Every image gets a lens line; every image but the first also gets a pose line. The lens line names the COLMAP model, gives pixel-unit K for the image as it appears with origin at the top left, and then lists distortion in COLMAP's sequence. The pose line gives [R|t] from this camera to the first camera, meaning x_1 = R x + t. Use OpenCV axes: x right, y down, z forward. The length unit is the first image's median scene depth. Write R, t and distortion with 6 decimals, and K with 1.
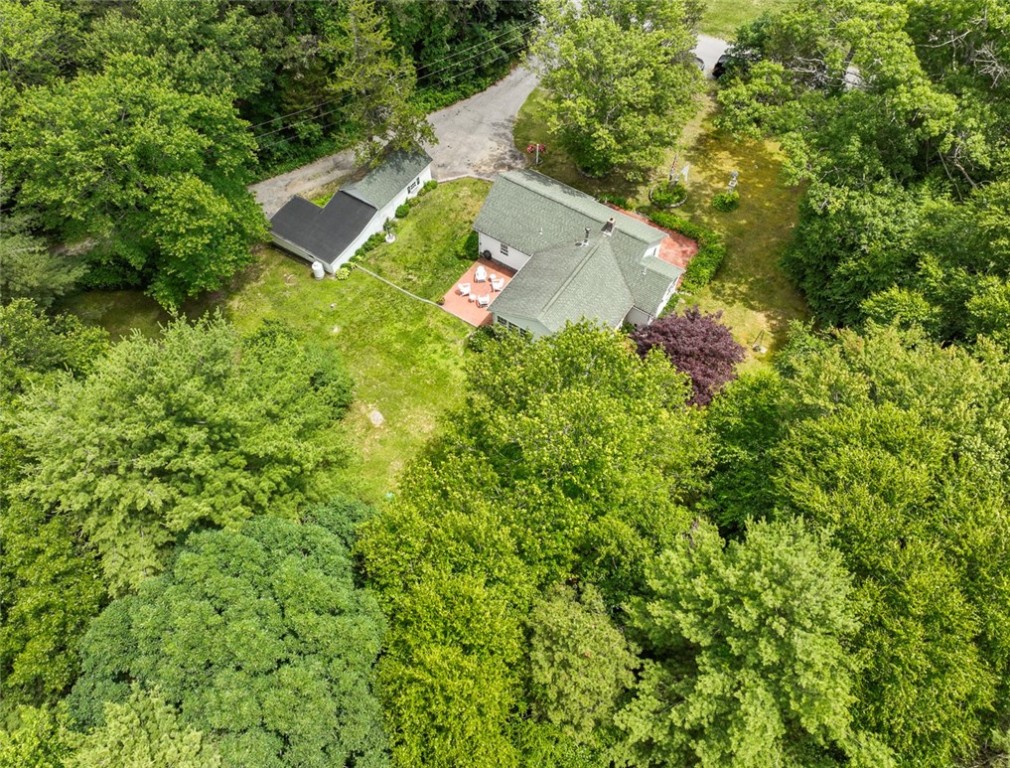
lens RADIAL K [[732.6, 0, 505.0], [0, 732.6, 384.0], [0, 0, 1]] dist [-0.057804, 0.000397]
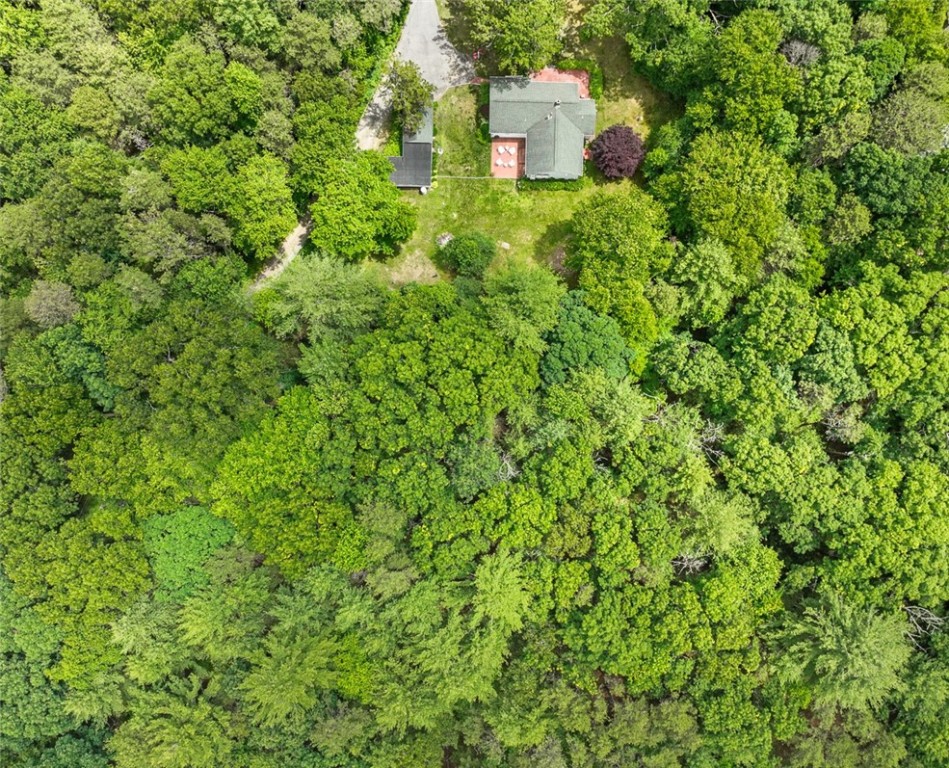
lens RADIAL K [[720.1, 0, 474.5], [0, 720.1, 384.0], [0, 0, 1]] dist [-0.003084, -0.001309]
pose [[0.853587, -0.520947, 0.001790, -0.426135], [0.449107, 0.737608, 0.504219, -0.698696], [-0.263992, -0.429590, 0.863574, -0.921517]]
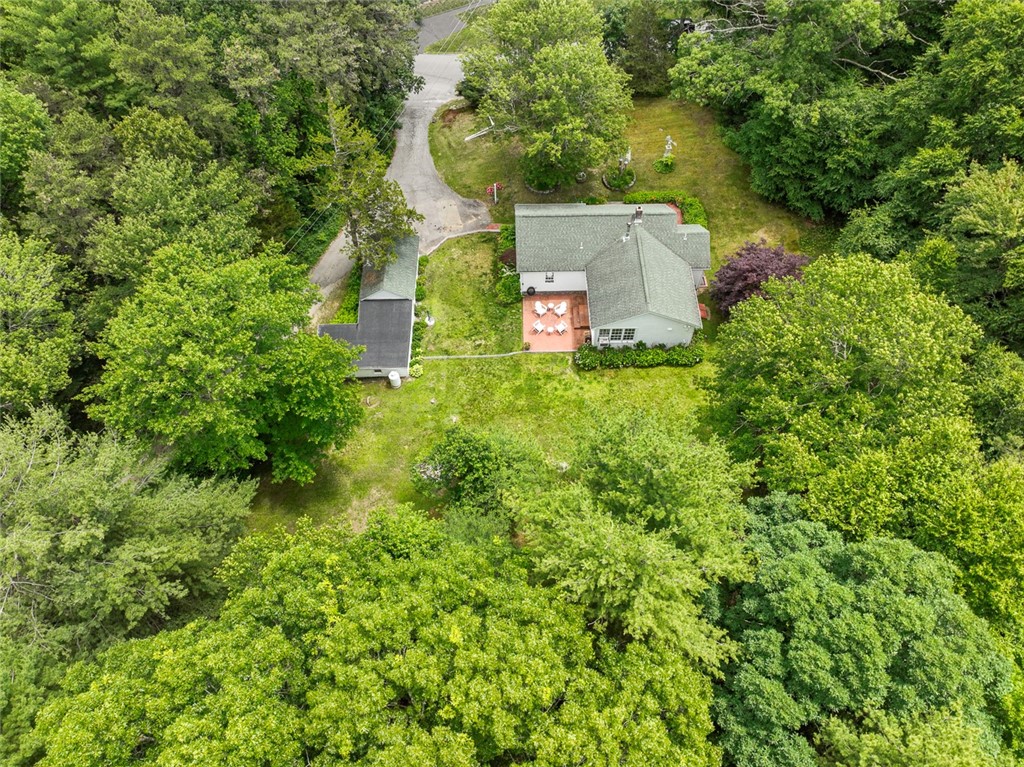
lens RADIAL K [[715.0, 0, 512.0], [0, 715.0, 383.5], [0, 0, 1]] dist [0.007760, 0.002792]
pose [[0.835141, -0.470957, 0.284148, -0.416931], [0.480923, 0.875926, 0.038307, -0.114933], [-0.266933, 0.104661, 0.958015, 0.027430]]
